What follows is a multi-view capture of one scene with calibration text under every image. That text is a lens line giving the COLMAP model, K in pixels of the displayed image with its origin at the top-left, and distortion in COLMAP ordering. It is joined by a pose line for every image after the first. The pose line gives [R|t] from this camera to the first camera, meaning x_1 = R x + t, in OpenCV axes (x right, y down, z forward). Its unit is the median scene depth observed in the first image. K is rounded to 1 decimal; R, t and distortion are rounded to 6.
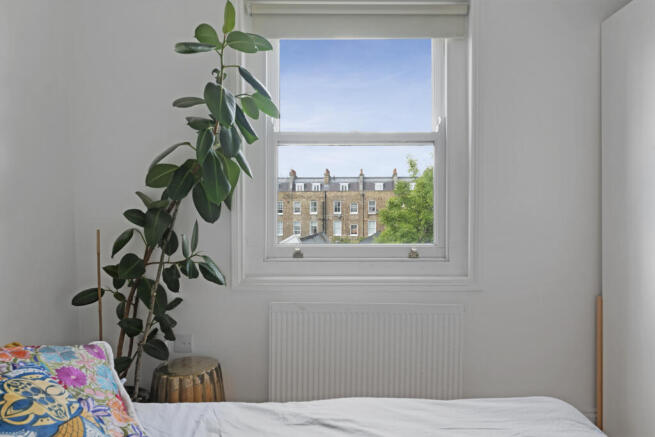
lens RADIAL K [[456.9, 0, 330.3], [0, 456.9, 213.9], [0, 0, 1]] dist [0.011242, 0.004431]
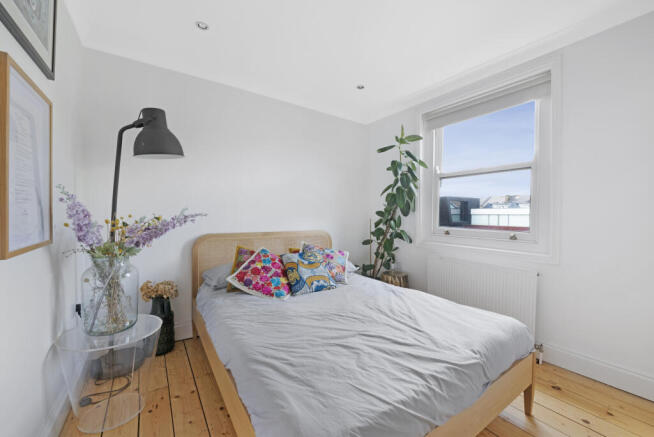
lens RADIAL K [[260.9, 0, 326.6], [0, 260.9, 222.0], [0, 0, 1]] dist [0.000183, -0.000107]
pose [[0.553374, 0.030301, -0.832382, 0.669624], [-0.001258, 0.999367, 0.035544, -0.000216], [0.832932, -0.018622, 0.553062, -0.099257]]
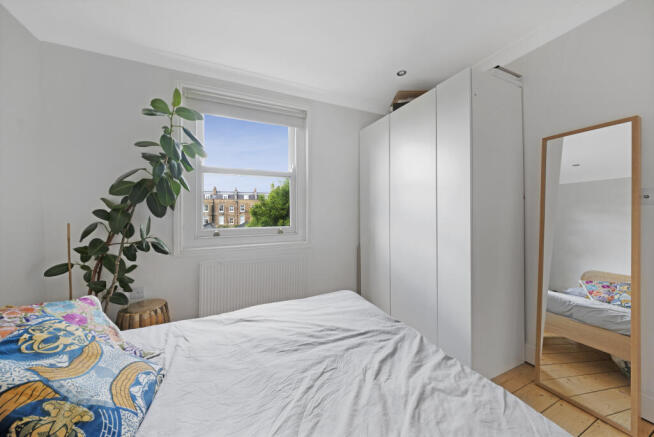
lens RADIAL K [[235.5, 0, 324.2], [0, 235.5, 209.0], [0, 0, 1]] dist [0.001527, -0.000187]
pose [[0.909872, 0.001333, 0.414887, -0.074856], [0.003605, 0.999932, -0.011119, 0.000288], [-0.414874, 0.011612, 0.909805, -0.029152]]
